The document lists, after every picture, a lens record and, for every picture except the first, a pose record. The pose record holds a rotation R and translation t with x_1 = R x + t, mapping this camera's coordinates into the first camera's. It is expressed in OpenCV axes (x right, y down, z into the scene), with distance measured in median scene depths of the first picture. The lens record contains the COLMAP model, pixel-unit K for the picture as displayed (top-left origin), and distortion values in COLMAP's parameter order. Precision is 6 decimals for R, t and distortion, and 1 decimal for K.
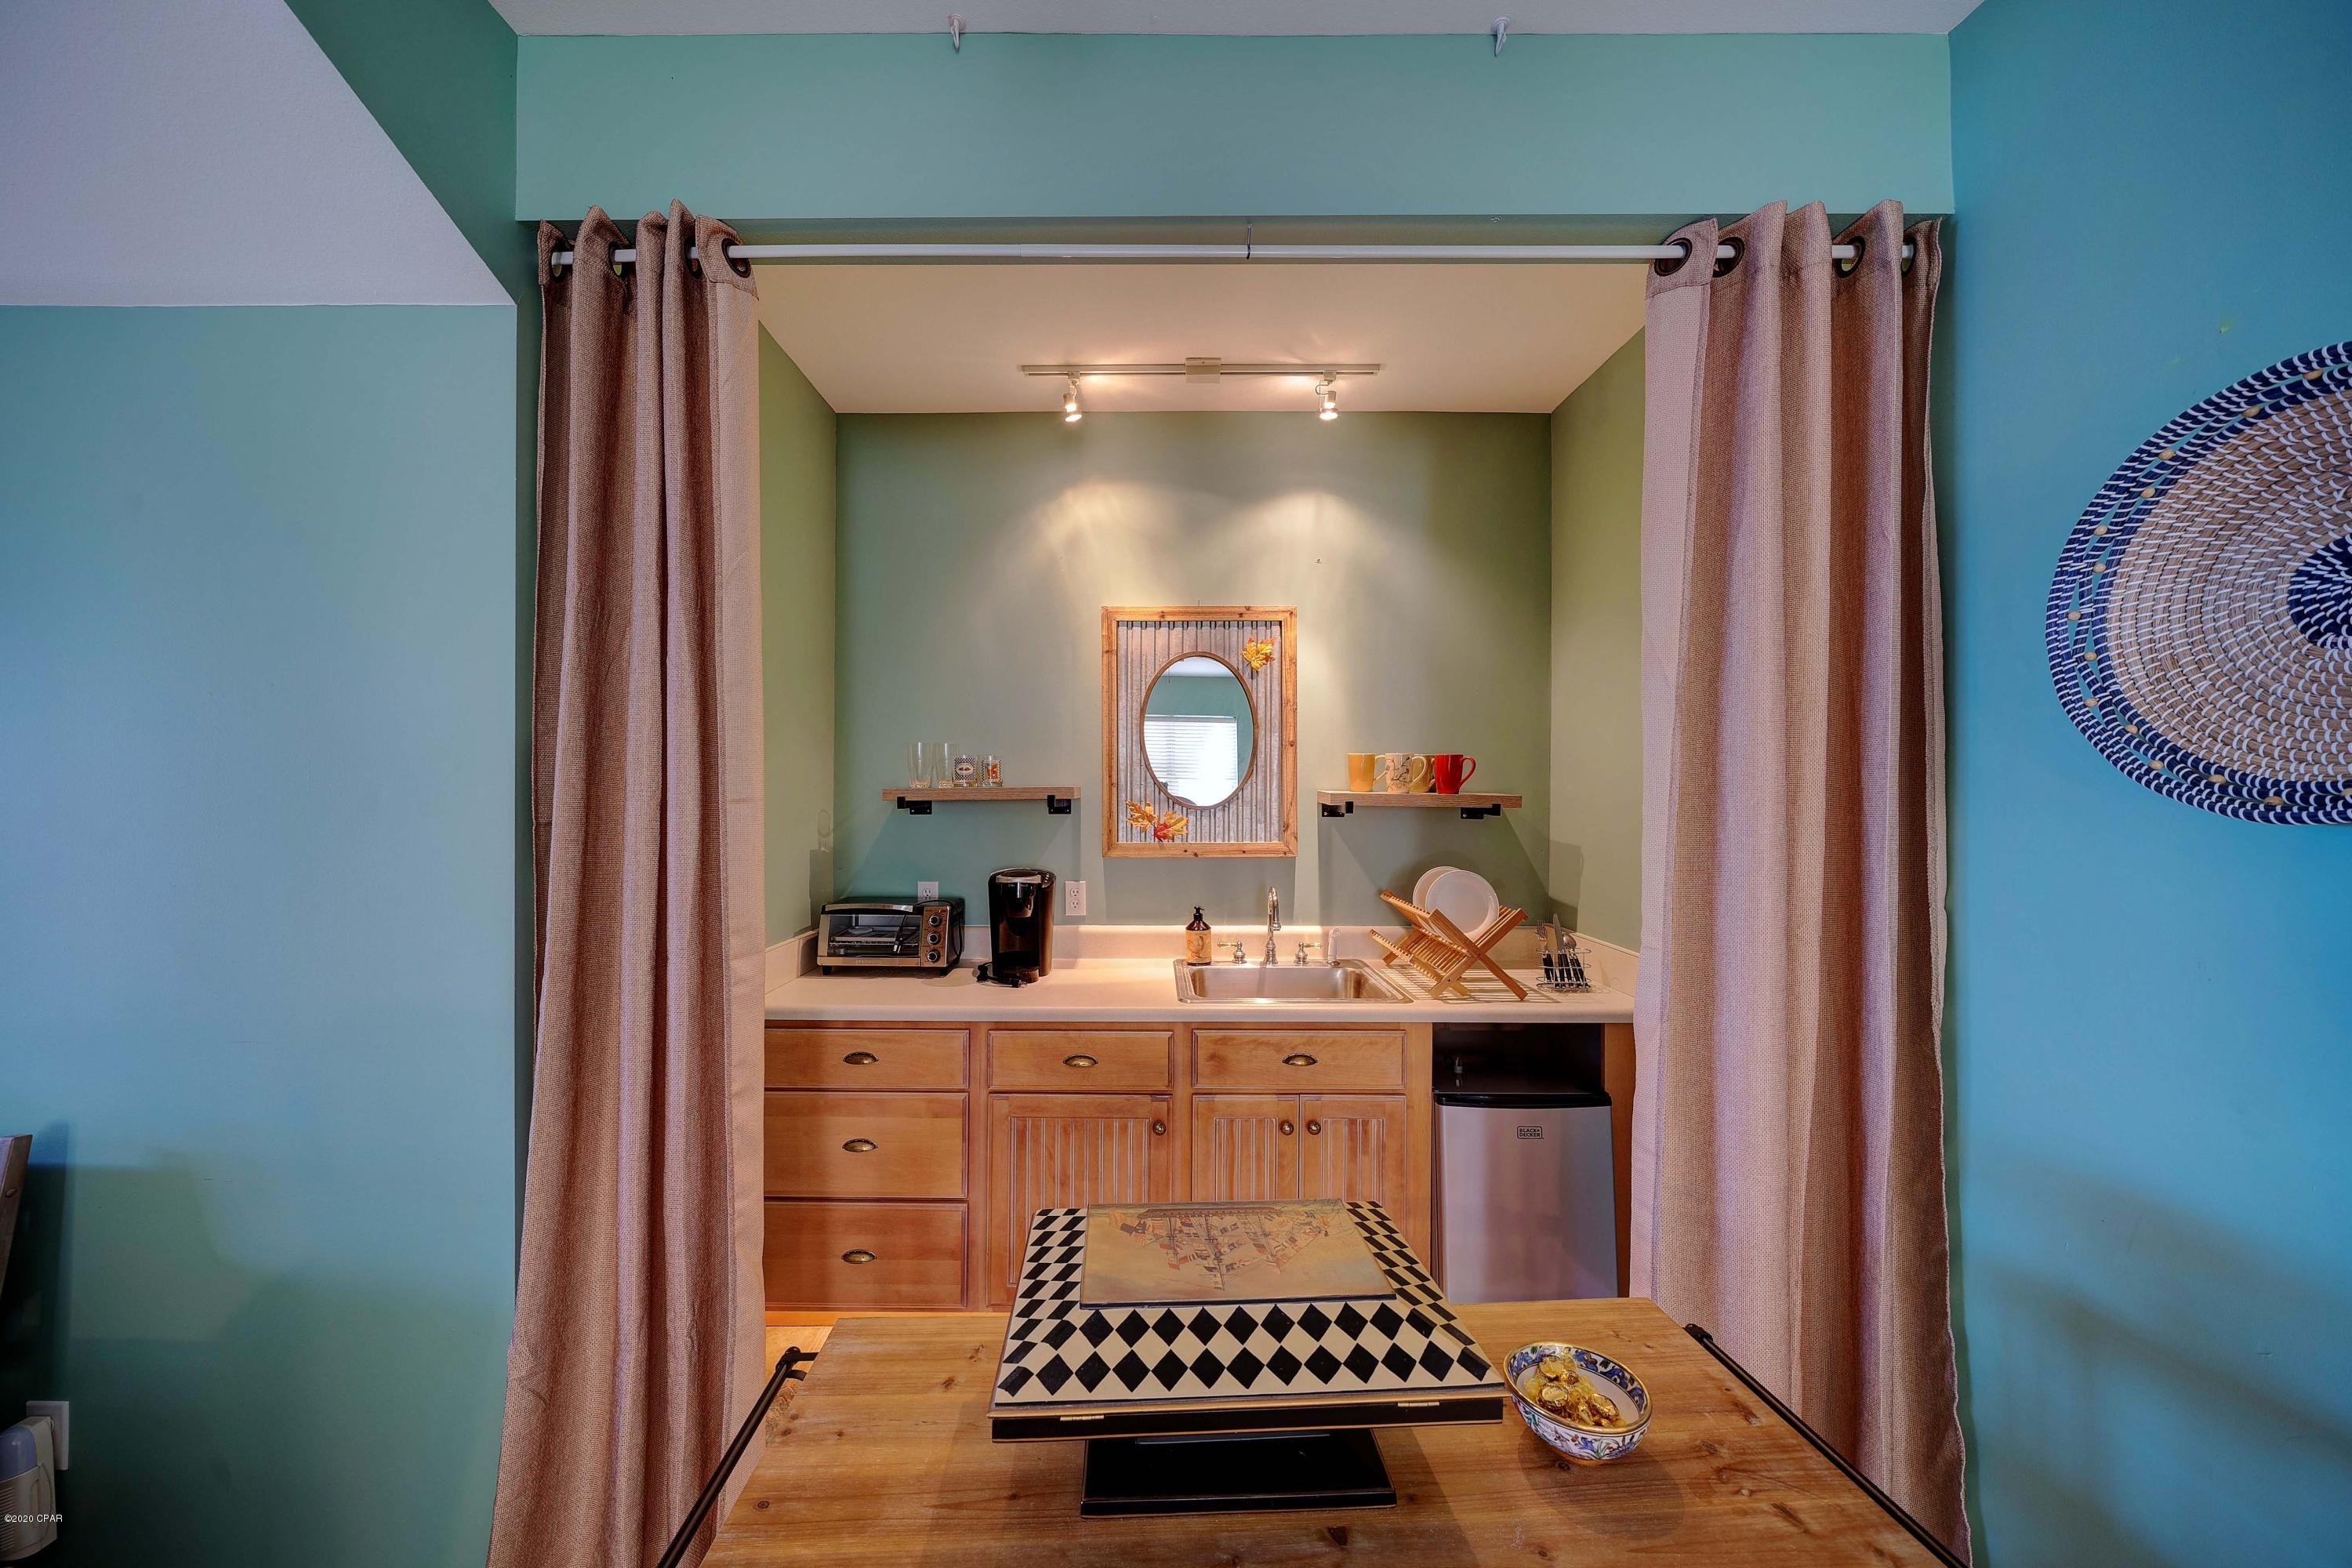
lens RADIAL K [[809.5, 0, 1156.1], [0, 809.5, 781.6], [0, 0, 1]] dist [-0.003570, -0.000198]
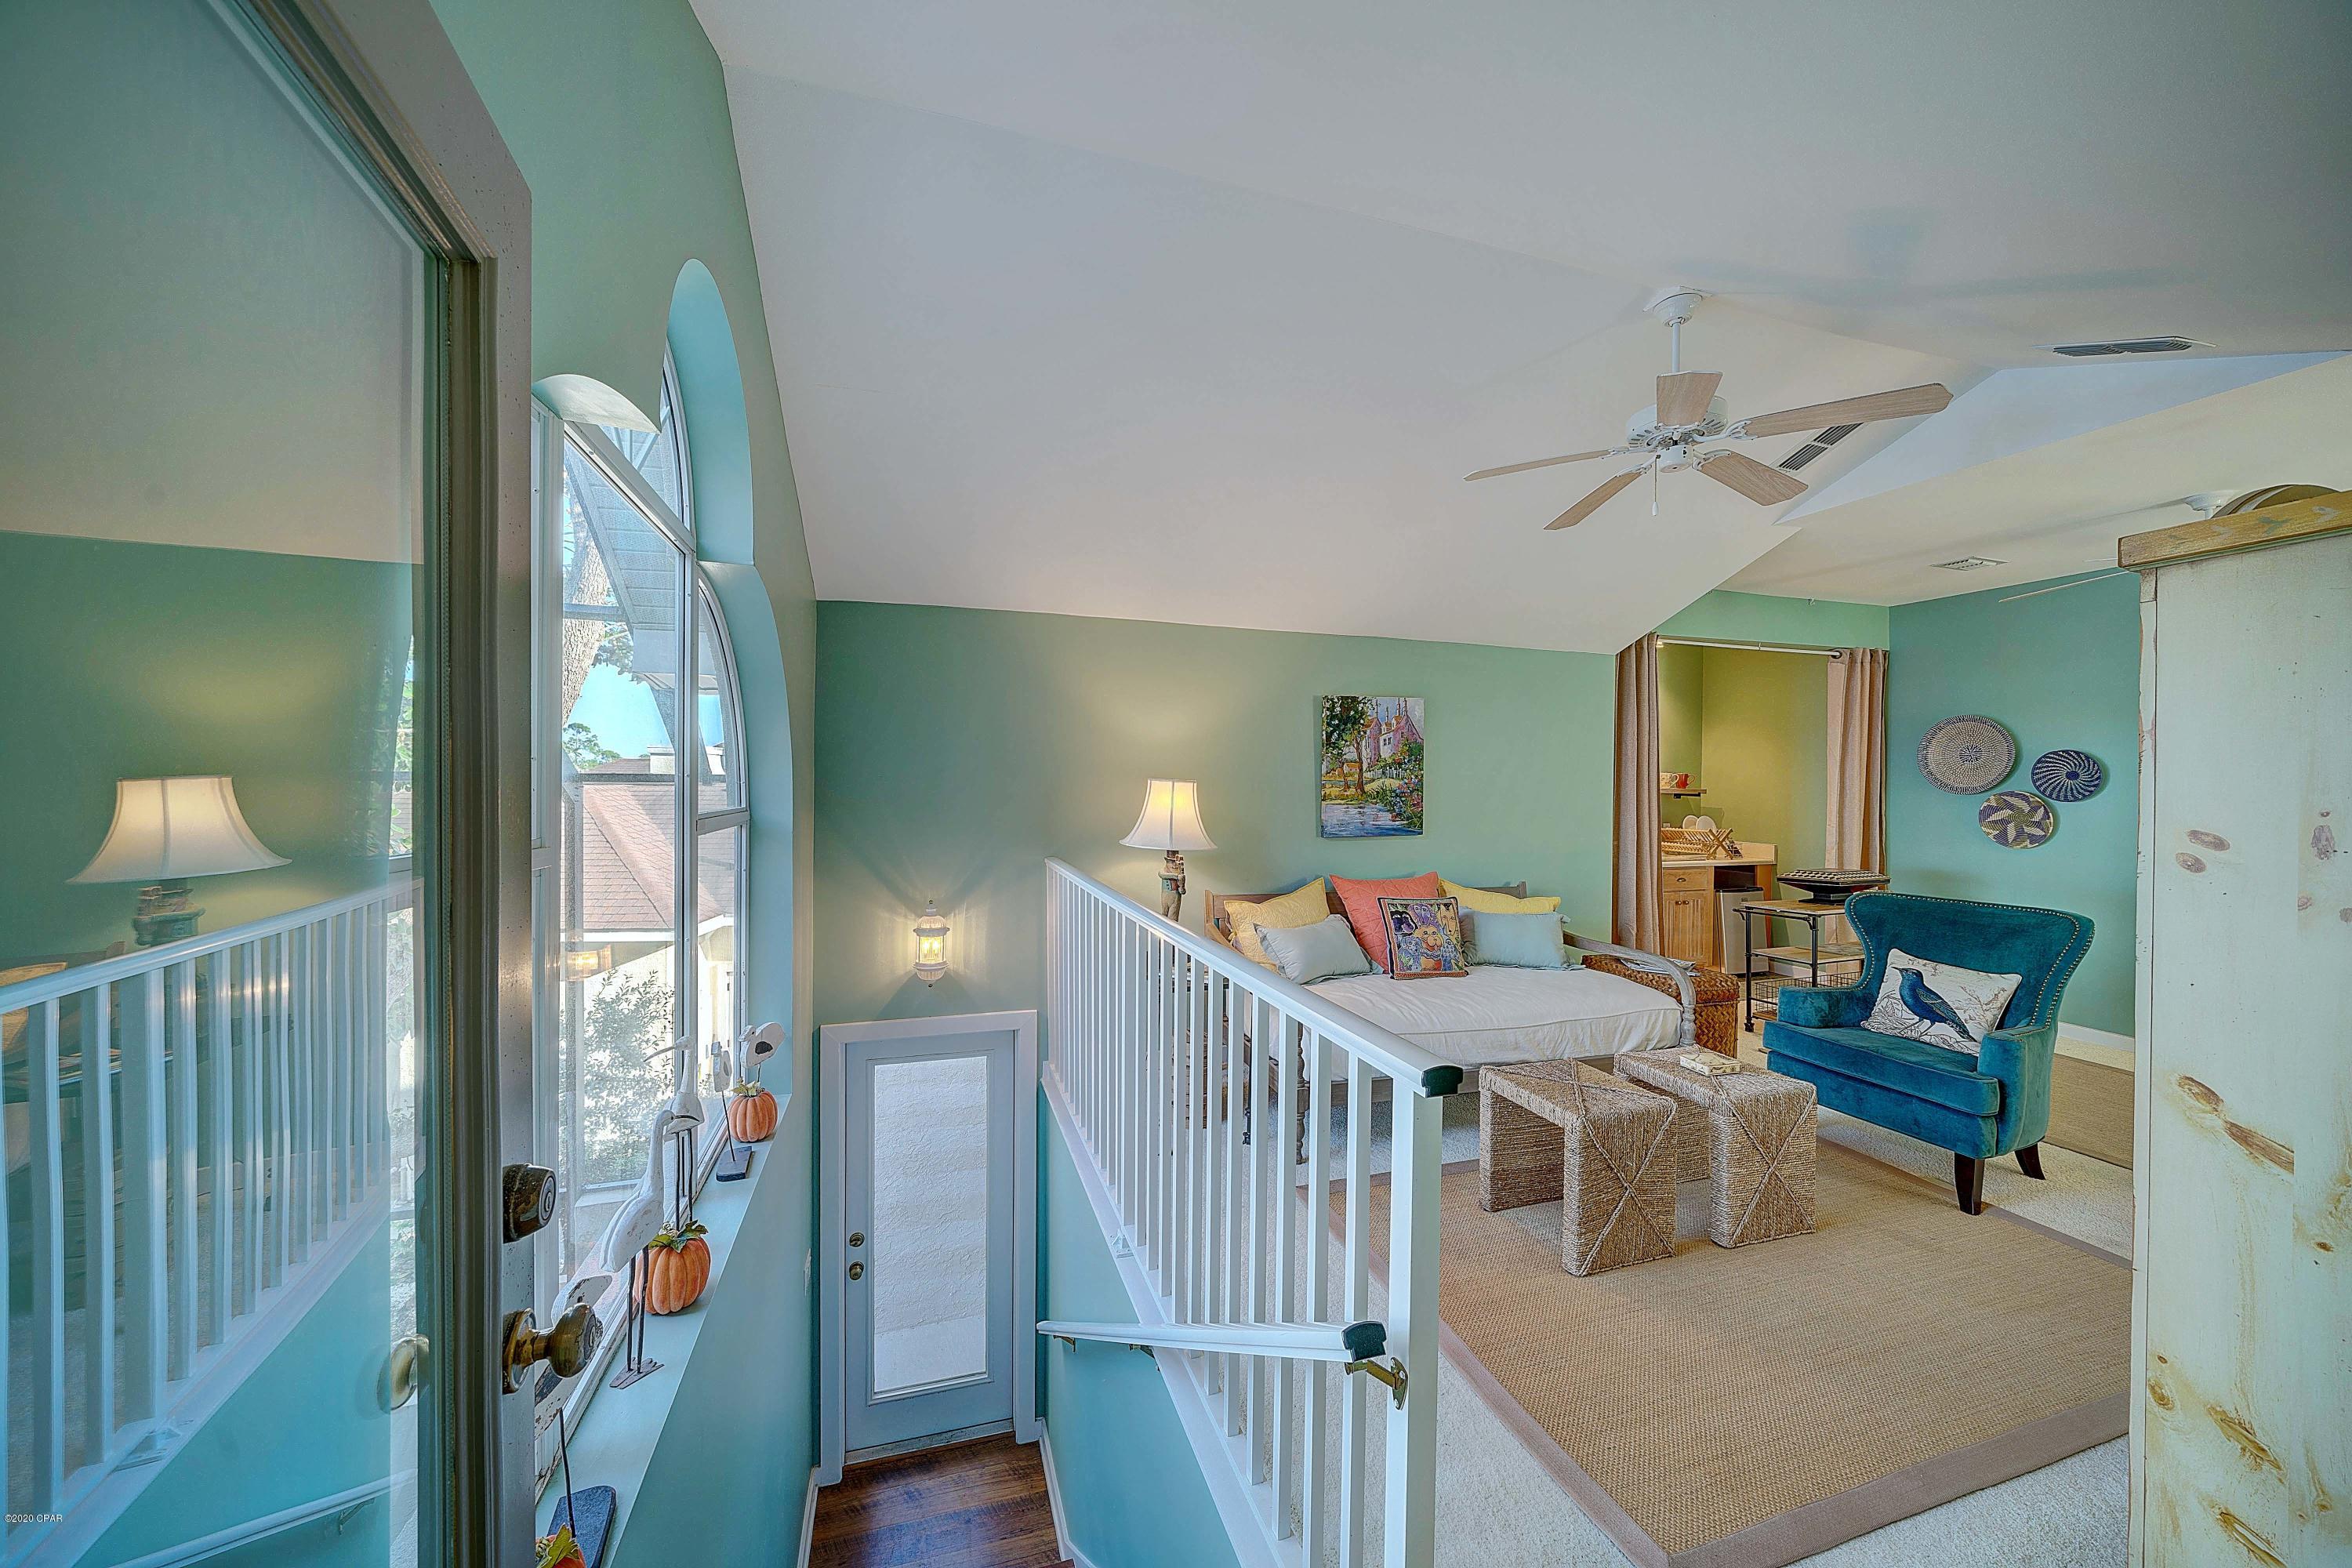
lens RADIAL K [[809.5, 0, 1156.1], [0, 809.5, 781.6], [0, 0, 1]] dist [-0.003570, -0.000198]
pose [[0.956919, 0.005502, 0.290304, -3.869498], [-0.009797, 0.999863, 0.013343, -0.042973], [-0.290190, -0.015612, 0.956842, -1.914068]]
